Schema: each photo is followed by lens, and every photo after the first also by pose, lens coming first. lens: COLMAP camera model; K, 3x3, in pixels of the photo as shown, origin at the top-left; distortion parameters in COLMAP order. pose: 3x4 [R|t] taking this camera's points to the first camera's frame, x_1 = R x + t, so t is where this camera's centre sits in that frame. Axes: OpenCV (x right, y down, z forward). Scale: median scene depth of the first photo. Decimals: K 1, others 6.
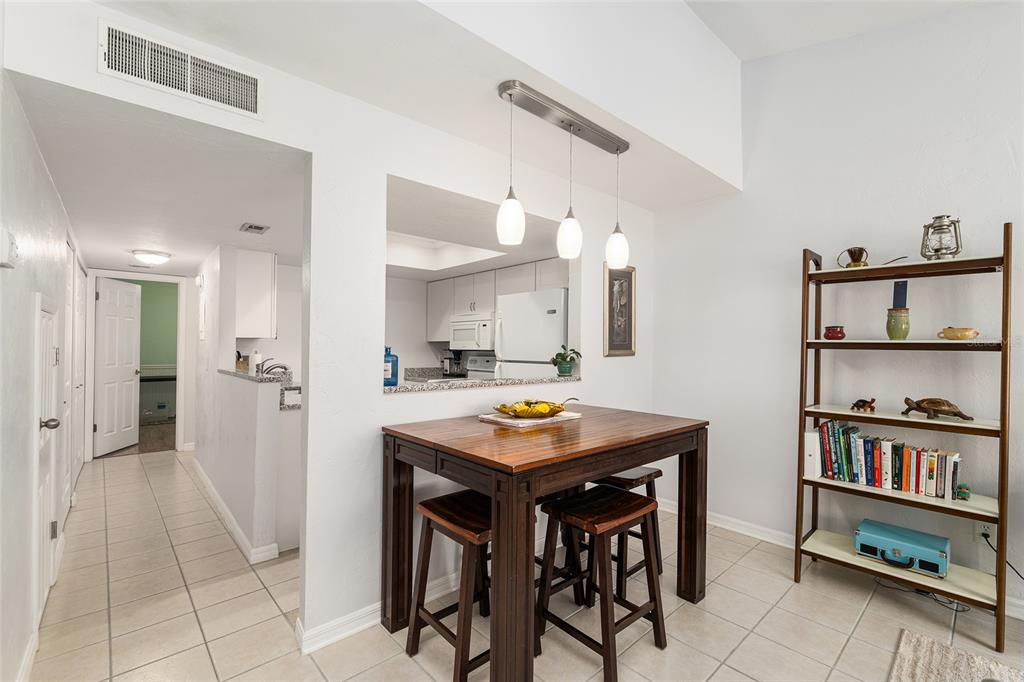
lens RADIAL K [[441.5, 0, 507.4], [0, 441.5, 343.0], [0, 0, 1]] dist [-0.007306, 0.001038]
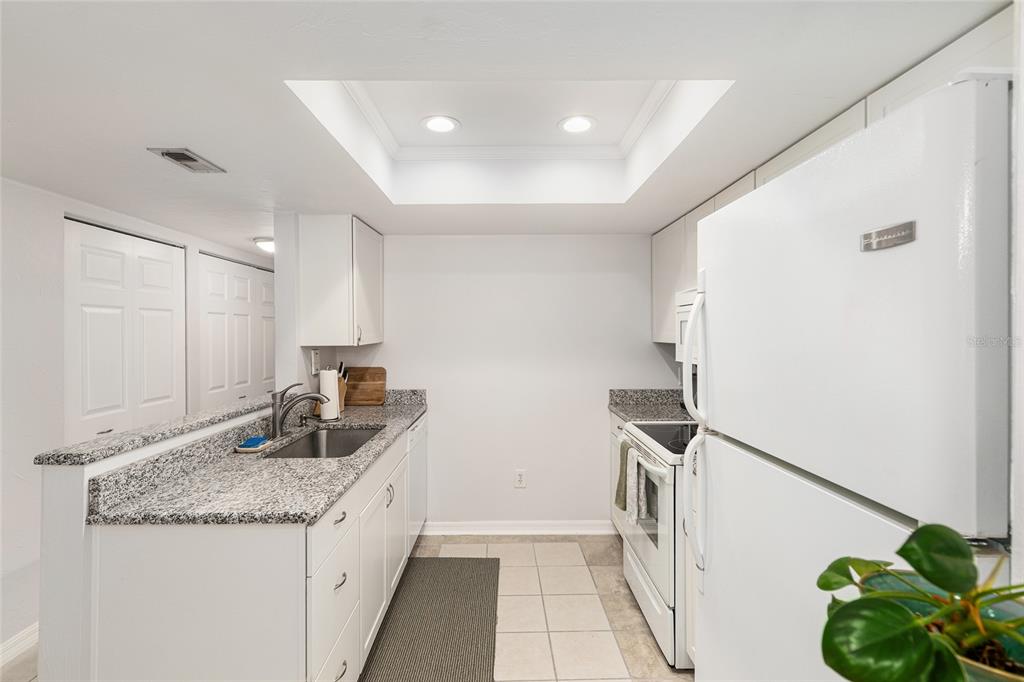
lens RADIAL K [[464.3, 0, 521.1], [0, 464.3, 330.8], [0, 0, 1]] dist [-0.003728, 0.000456]
pose [[0.771754, -0.011061, -0.635825, 0.144177], [0.014616, 0.999893, 0.000346, -0.046892], [0.635753, -0.009560, 0.771833, 1.037209]]
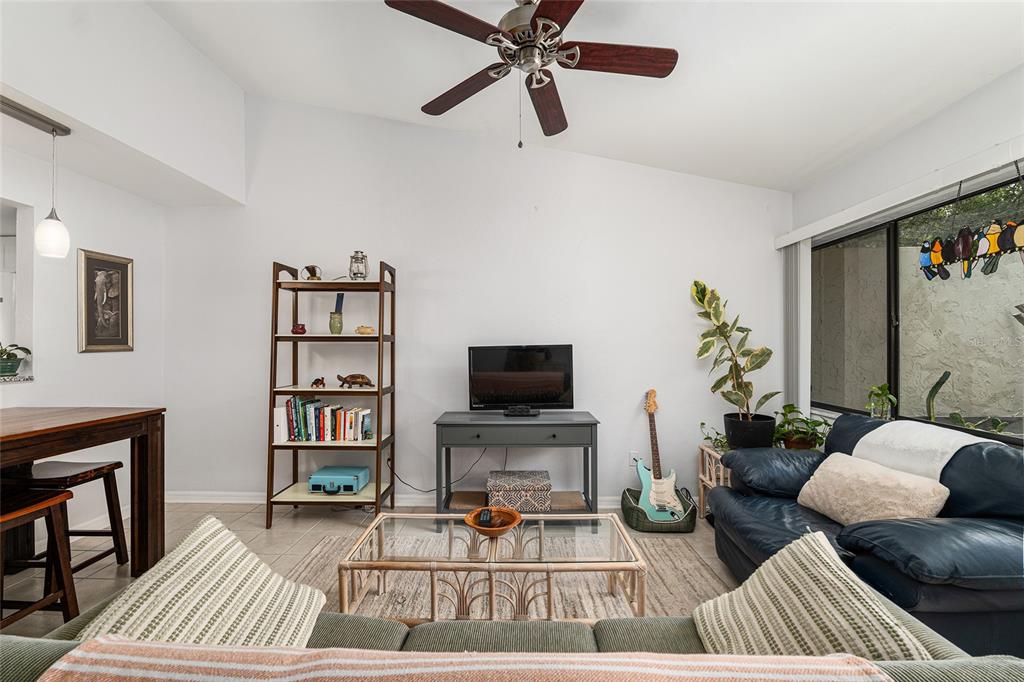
lens RADIAL K [[416.9, 0, 510.0], [0, 416.9, 342.6], [0, 0, 1]] dist [-0.015396, 0.001113]
pose [[0.688593, -0.008437, 0.725099, 0.283917], [0.005105, 0.999964, 0.006787, 0.011777], [-0.725130, -0.000972, 0.688611, -0.305538]]
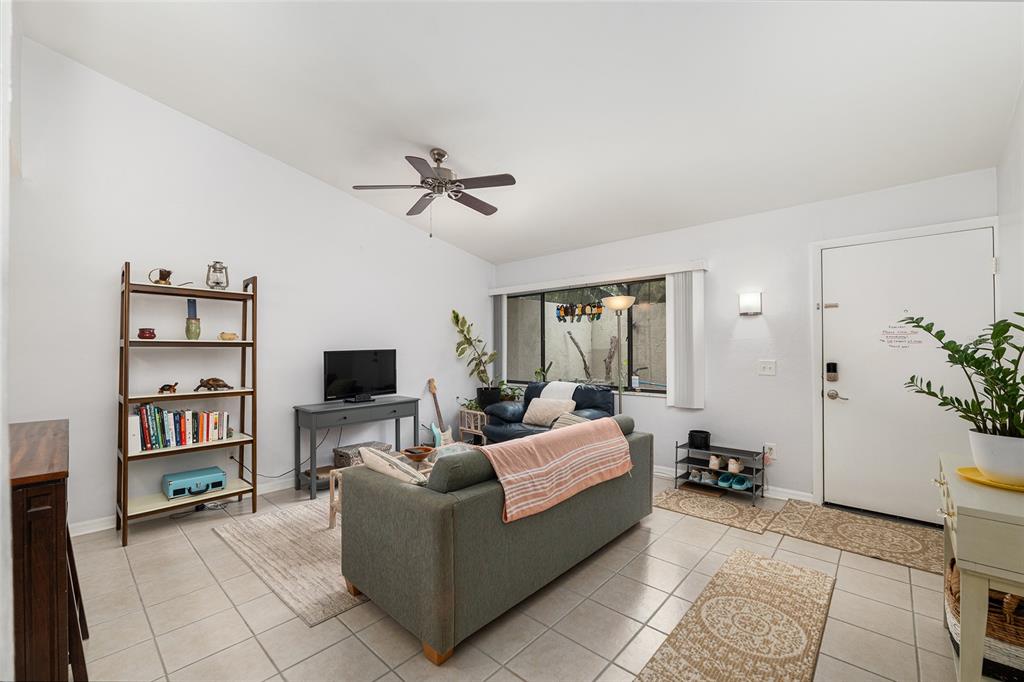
lens RADIAL K [[416.9, 0, 511.9], [0, 416.9, 344.8], [0, 0, 1]] dist [-0.015396, 0.001113]
pose [[-0.097021, 0.001039, 0.995282, -0.527404], [-0.001409, 0.999998, -0.001181, 0.008607], [-0.995281, -0.001517, -0.097019, 0.082367]]
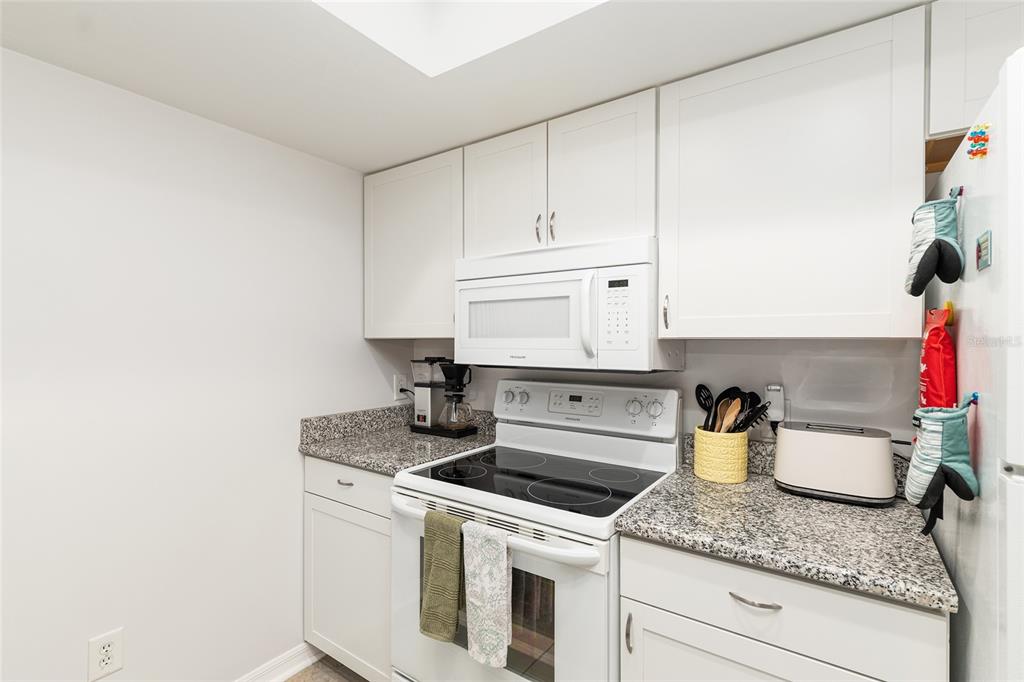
lens RADIAL K [[464.3, 0, 504.8], [0, 464.3, 342.6], [0, 0, 1]] dist [-0.003728, 0.000456]
pose [[0.971777, -0.006673, 0.235808, -0.372287], [0.002847, 0.999859, 0.016562, -0.013393], [-0.235885, -0.015423, 0.971659, 1.402111]]
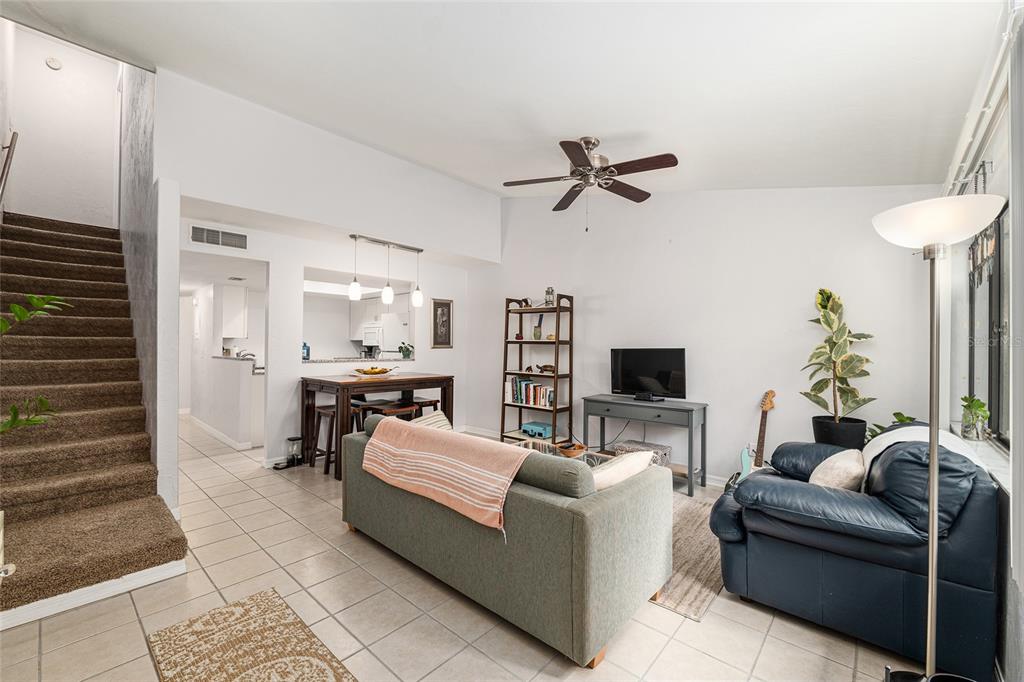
lens RADIAL K [[416.9, 0, 510.6], [0, 416.9, 343.6], [0, 0, 1]] dist [-0.015396, 0.001113]
pose [[0.994427, 0.001962, 0.105405, 0.484942], [-0.002215, 0.999995, 0.002287, 0.006992], [-0.105400, -0.002508, 0.994427, -1.074567]]
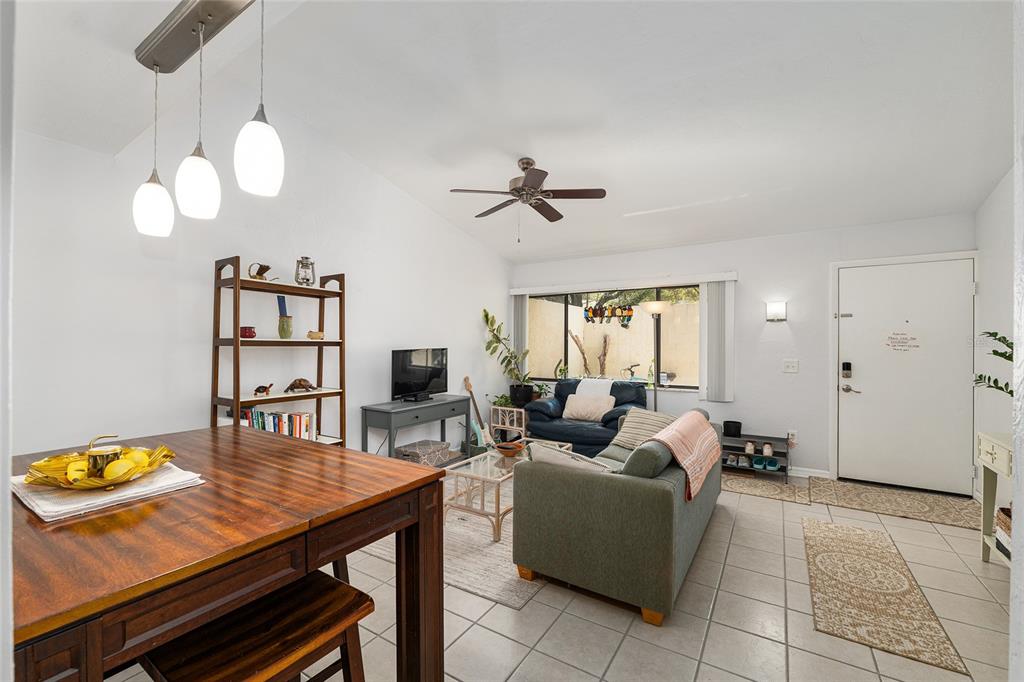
lens RADIAL K [[416.9, 0, 509.6], [0, 416.9, 344.4], [0, 0, 1]] dist [-0.015396, 0.001113]
pose [[-0.260201, -0.010332, 0.965499, -0.517436], [-0.009969, 0.999918, 0.008013, -0.006446], [-0.965503, -0.007540, -0.260283, 0.615521]]
